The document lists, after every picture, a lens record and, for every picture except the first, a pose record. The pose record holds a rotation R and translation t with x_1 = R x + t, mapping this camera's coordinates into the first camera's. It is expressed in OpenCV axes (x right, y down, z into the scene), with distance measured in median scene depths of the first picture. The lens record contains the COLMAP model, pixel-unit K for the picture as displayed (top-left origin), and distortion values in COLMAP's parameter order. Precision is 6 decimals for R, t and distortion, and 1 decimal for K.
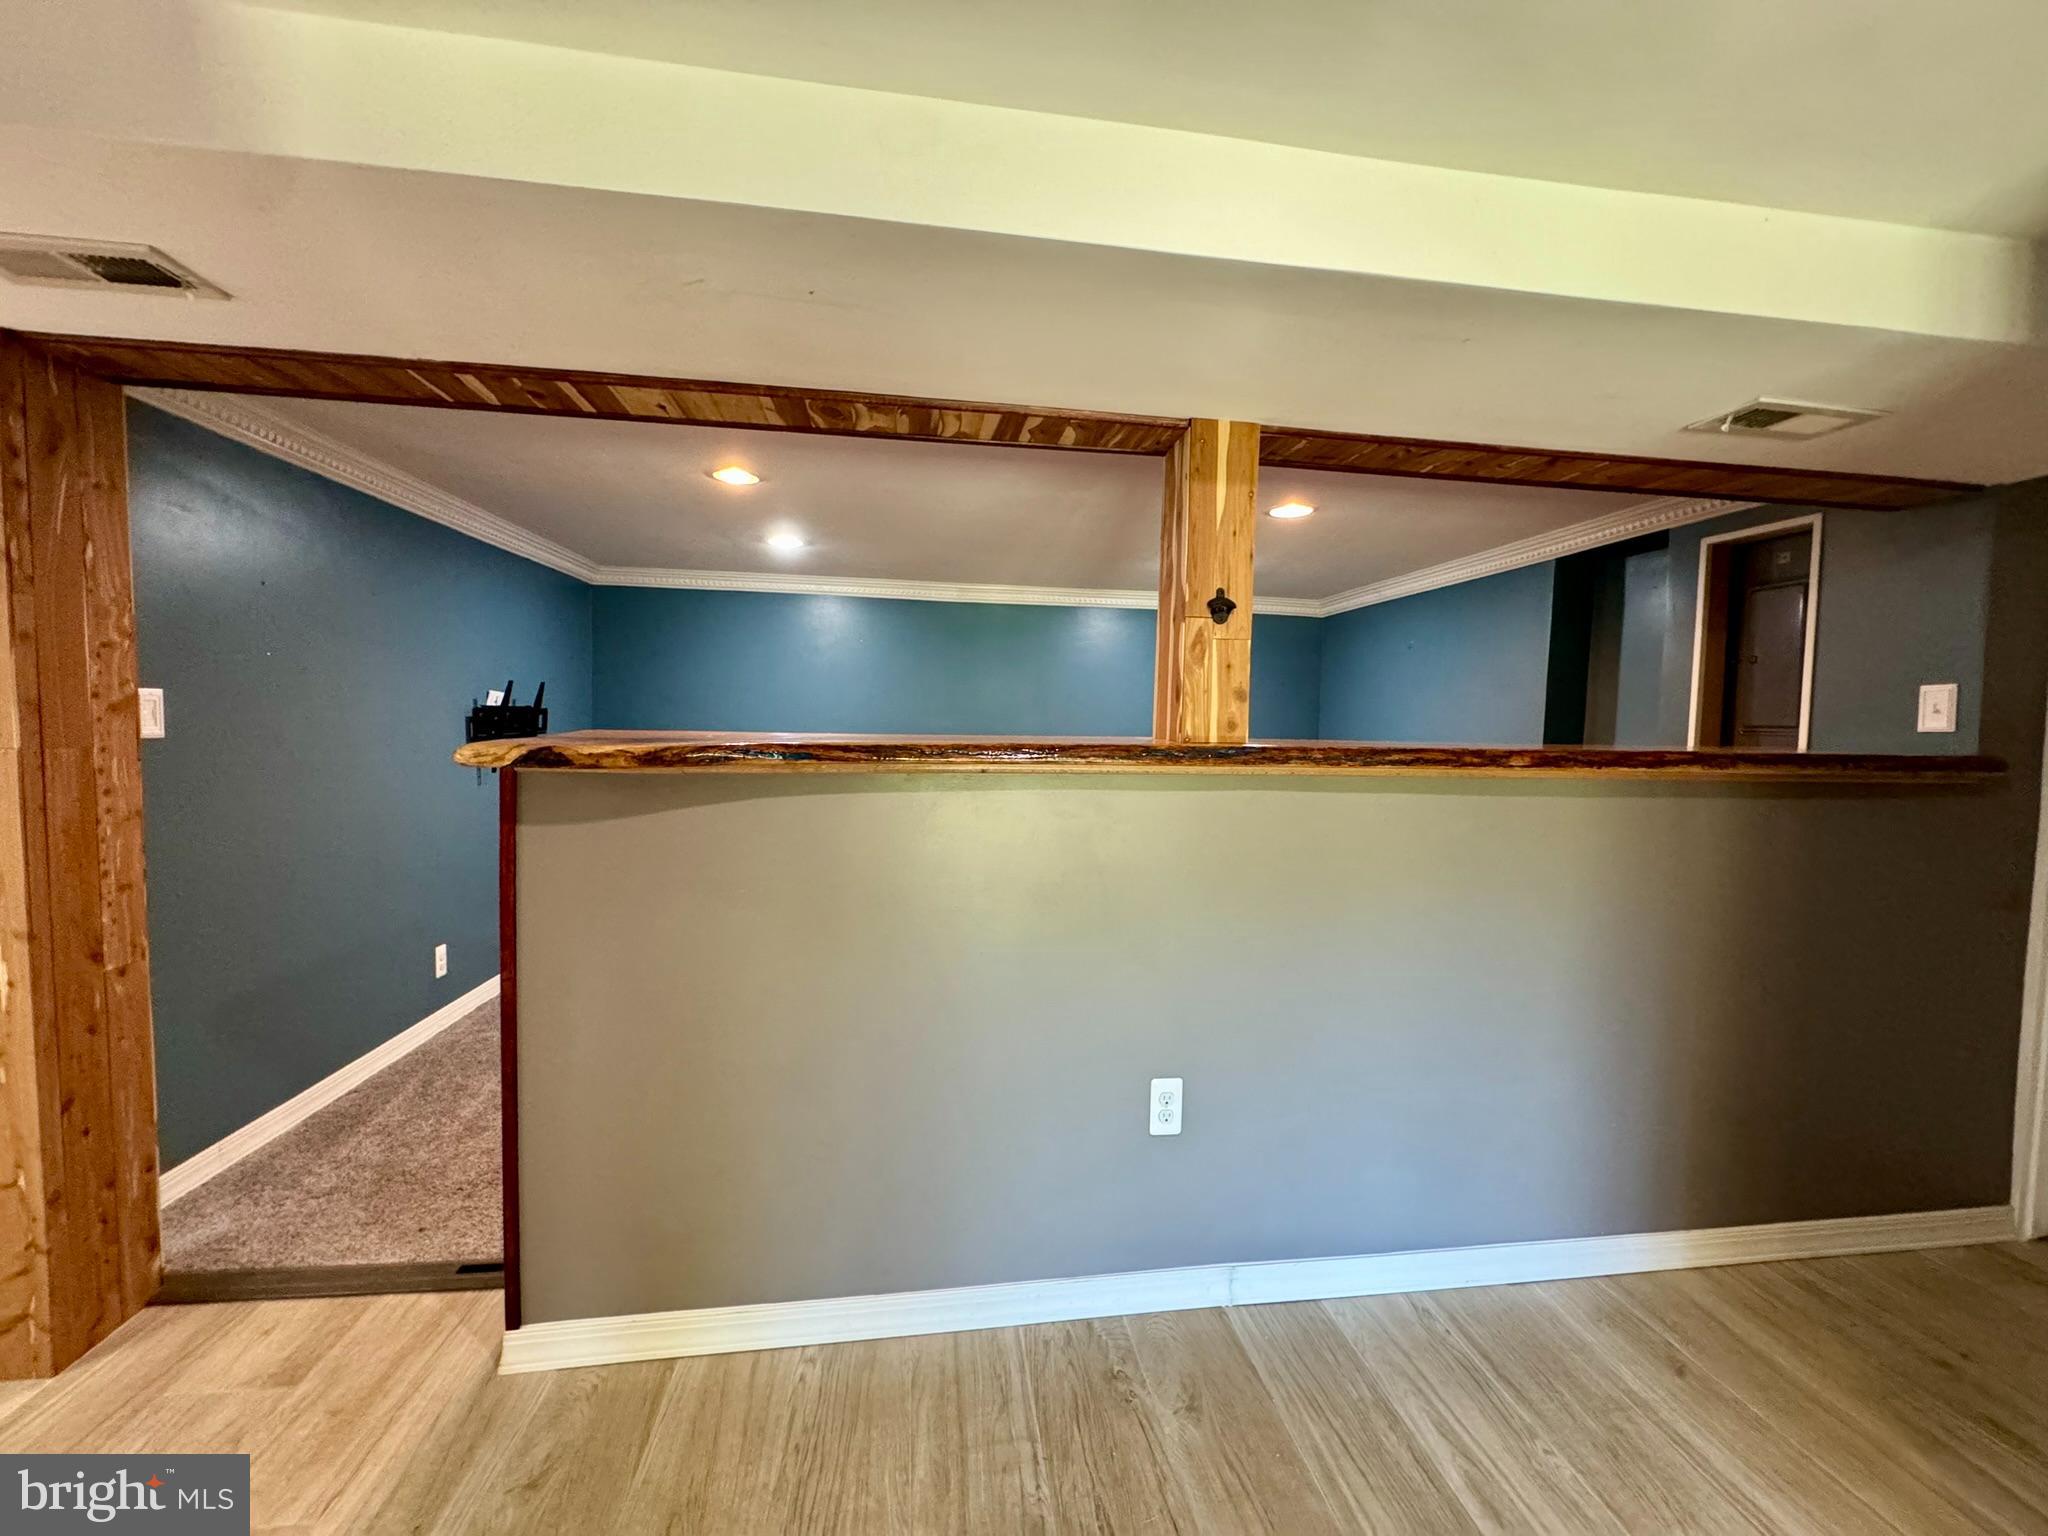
lens RADIAL K [[815.2, 0, 1023.9], [0, 815.2, 762.8], [0, 0, 1]] dist [-0.002598, 0.000836]
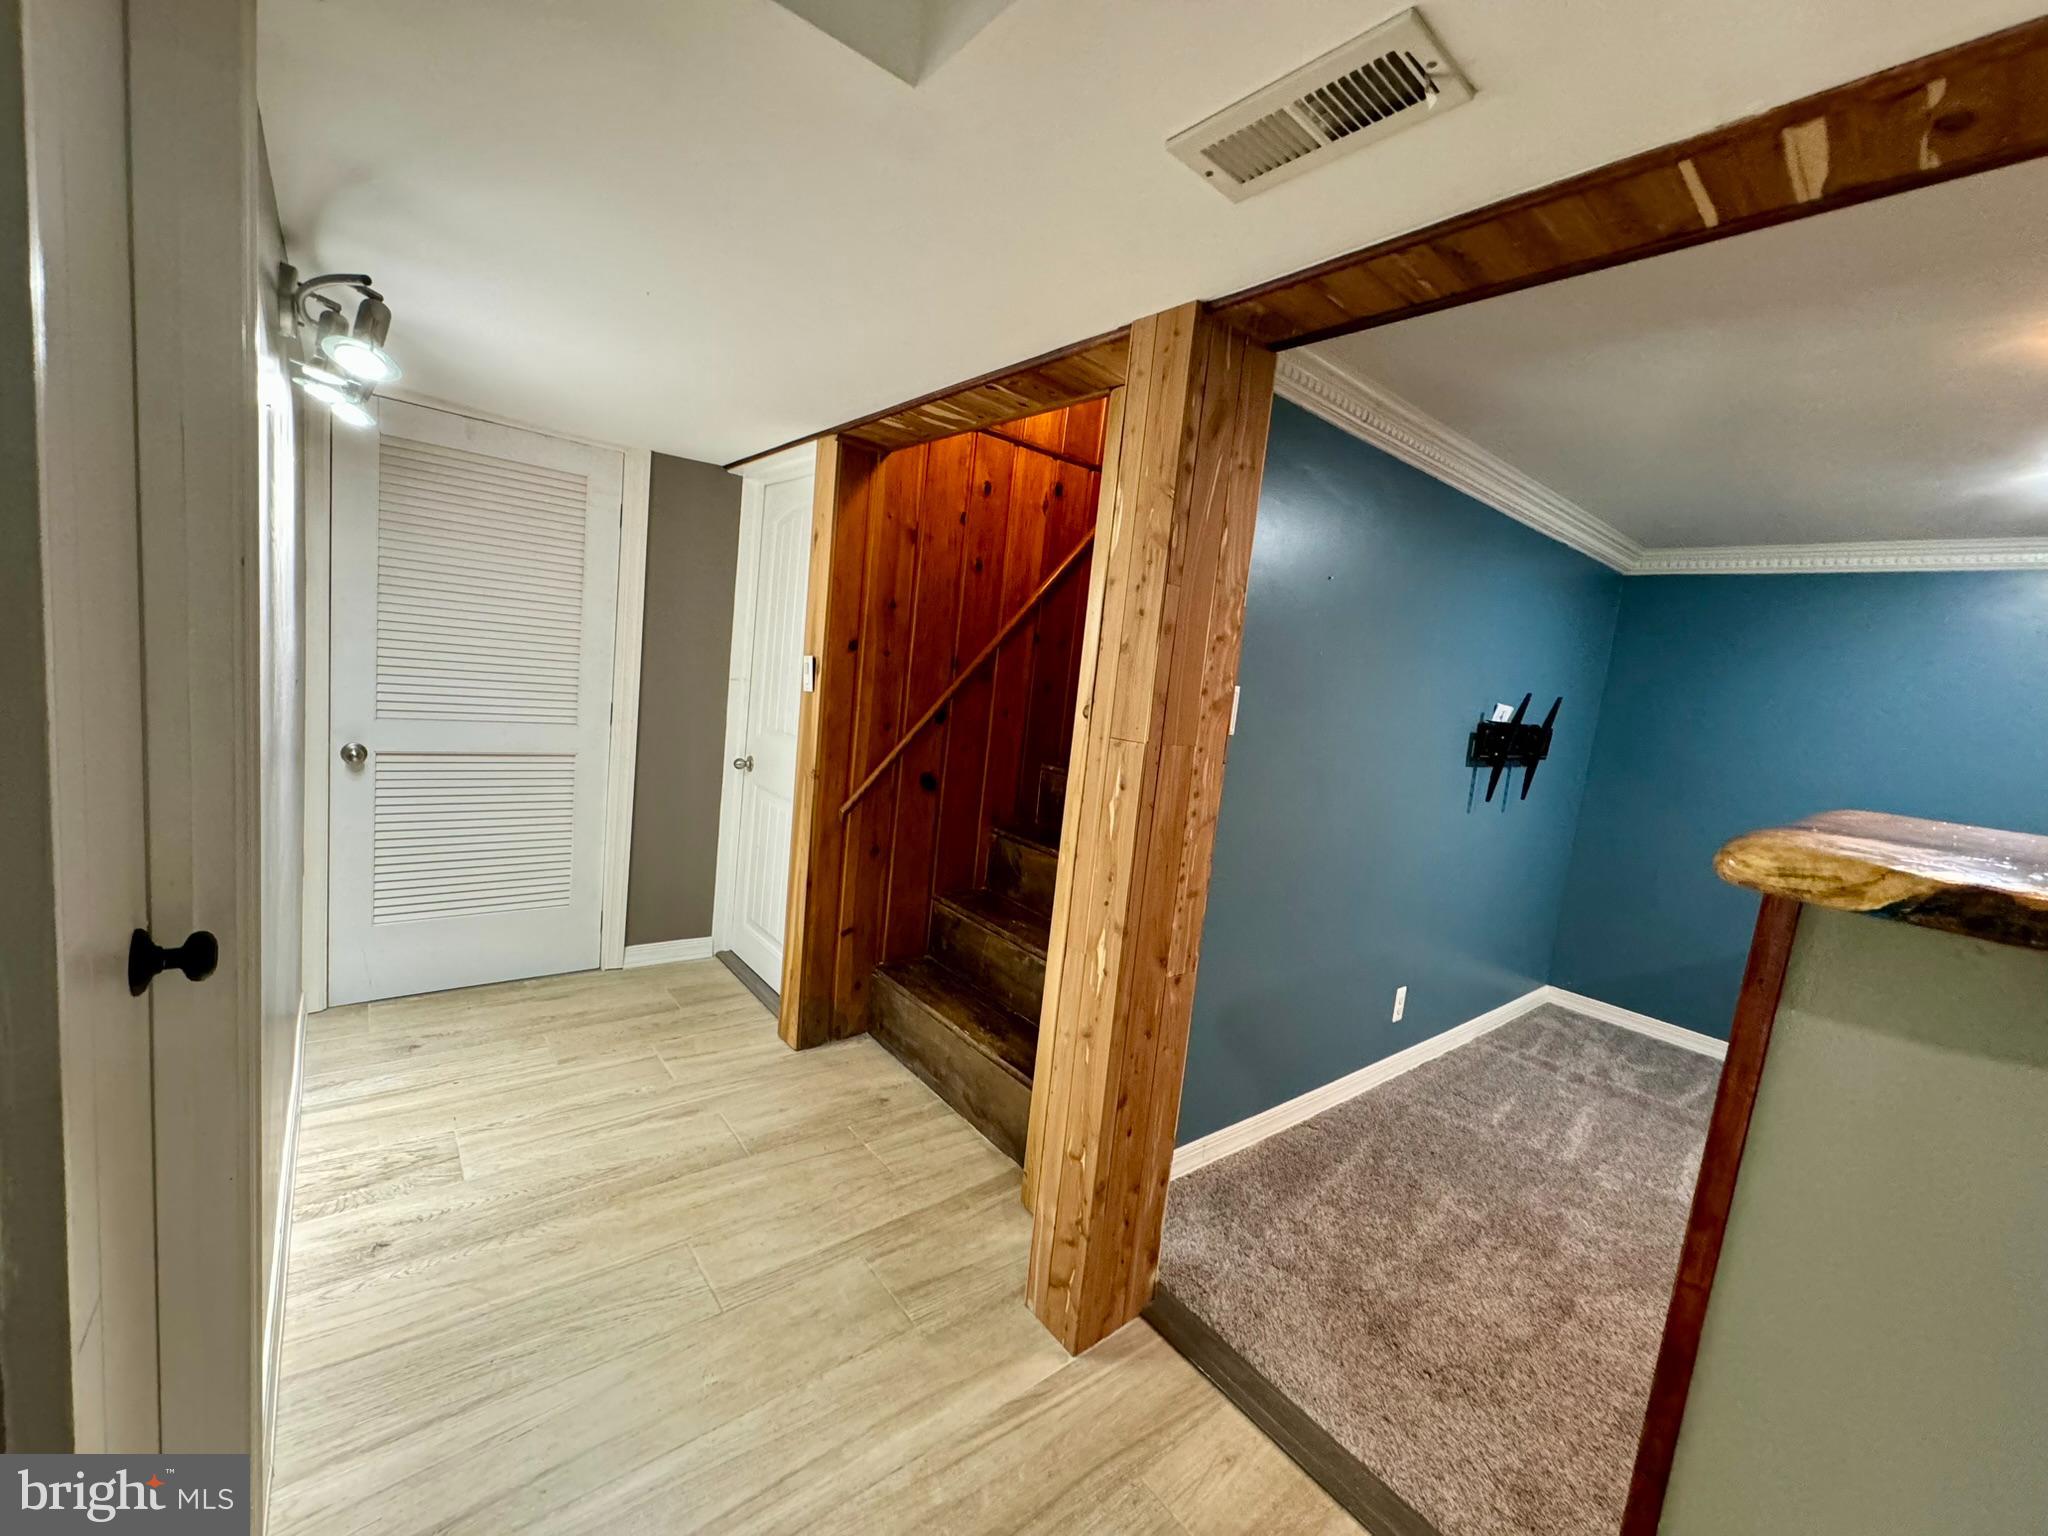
lens RADIAL K [[815.2, 0, 1023.9], [0, 815.2, 762.8], [0, 0, 1]] dist [-0.002598, 0.000836]
pose [[0.525956, 0.131805, -0.840237, -0.442816], [-0.141027, 0.987758, 0.066669, -0.034886], [0.838738, 0.083432, 0.538105, 0.320125]]
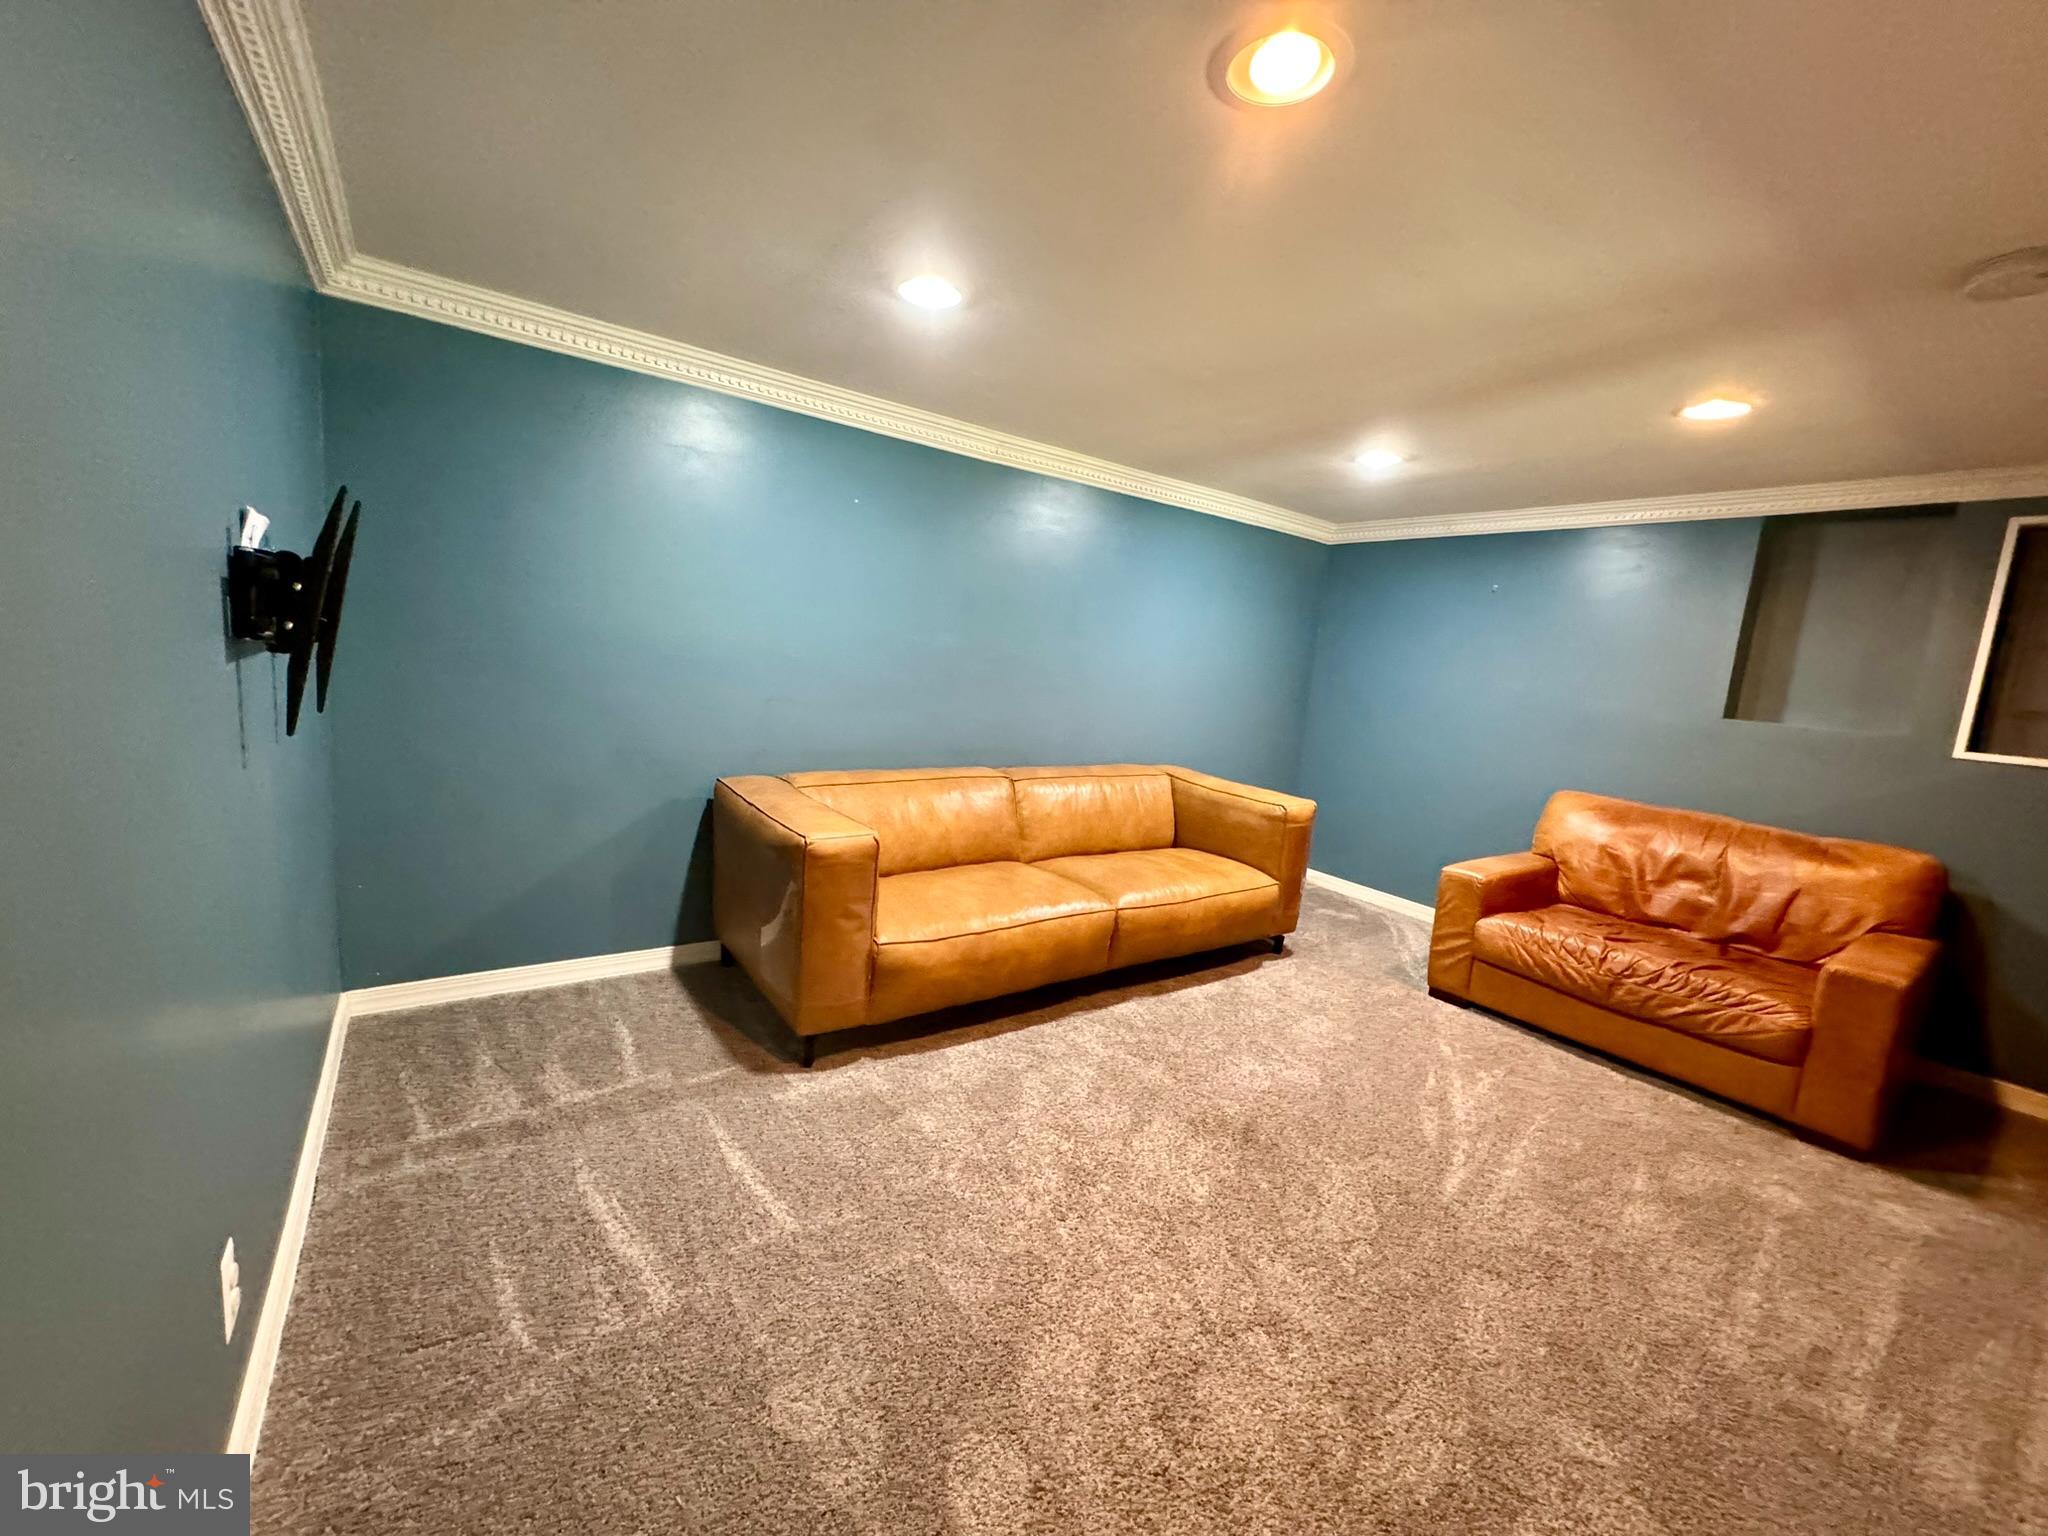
lens RADIAL K [[801.5, 0, 1024.0], [0, 801.5, 768.0], [0, 0, 1]] dist [0.009387, 0.000190]
pose [[0.885197, -0.011758, 0.465068, -1.144359], [-0.035386, 0.995083, 0.092511, -0.042390], [-0.463869, -0.098347, 0.880428, 1.122747]]
